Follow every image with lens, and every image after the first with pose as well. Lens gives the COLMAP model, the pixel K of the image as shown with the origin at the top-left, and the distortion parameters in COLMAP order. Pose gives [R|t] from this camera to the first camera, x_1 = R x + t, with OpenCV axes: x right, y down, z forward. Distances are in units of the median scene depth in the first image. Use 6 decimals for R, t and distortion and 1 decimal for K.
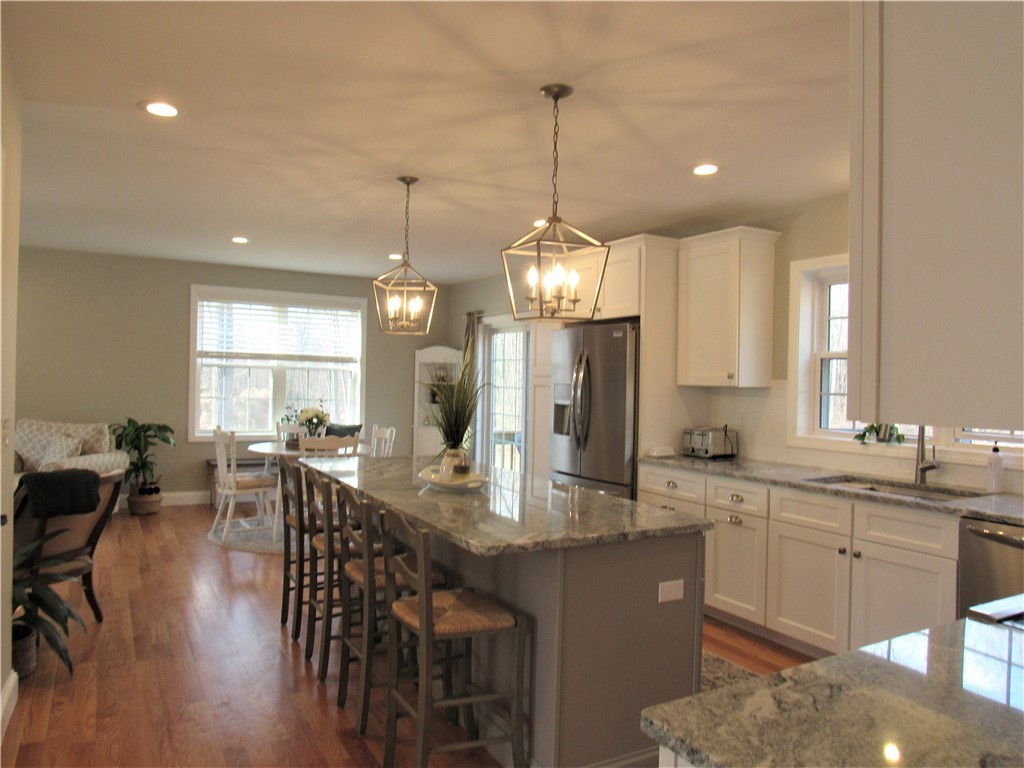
lens RADIAL K [[739.4, 0, 512.0], [0, 739.4, 384.0], [0, 0, 1]] dist [0.000459, 0.002279]
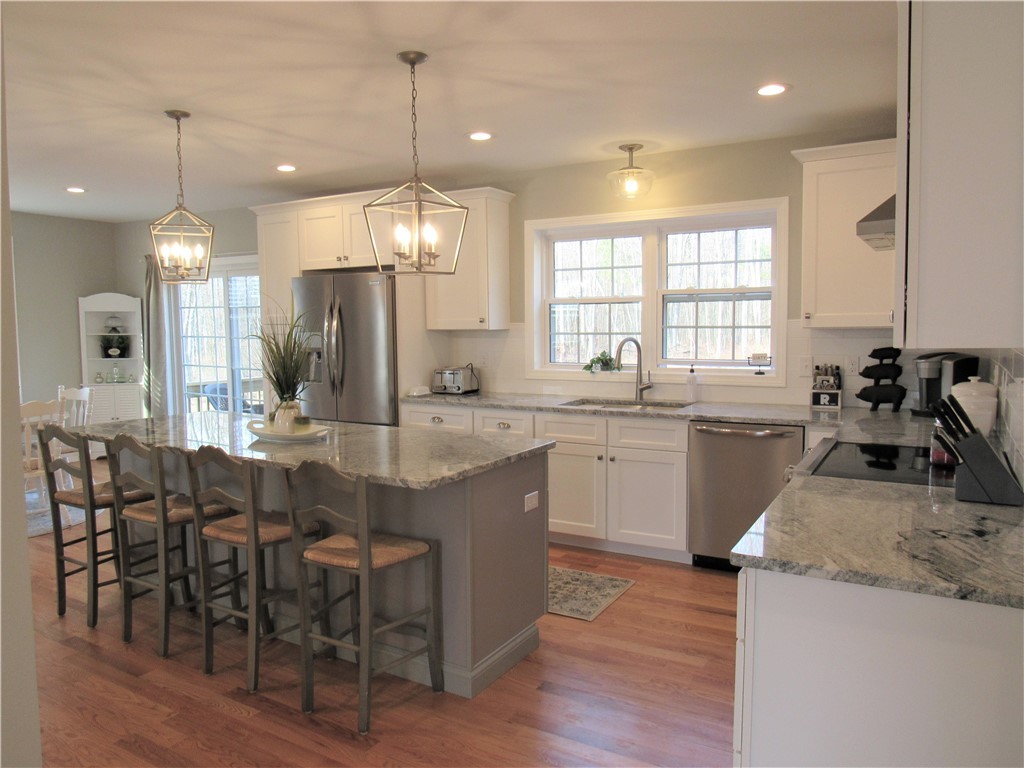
lens RADIAL K [[731.0, 0, 512.0], [0, 731.0, 384.0], [0, 0, 1]] dist [-0.006210, -0.003998]
pose [[0.873627, -0.065125, 0.482218, -0.235765], [0.026882, 0.995949, 0.085804, -0.009556], [-0.485853, -0.061998, 0.871839, -0.009686]]
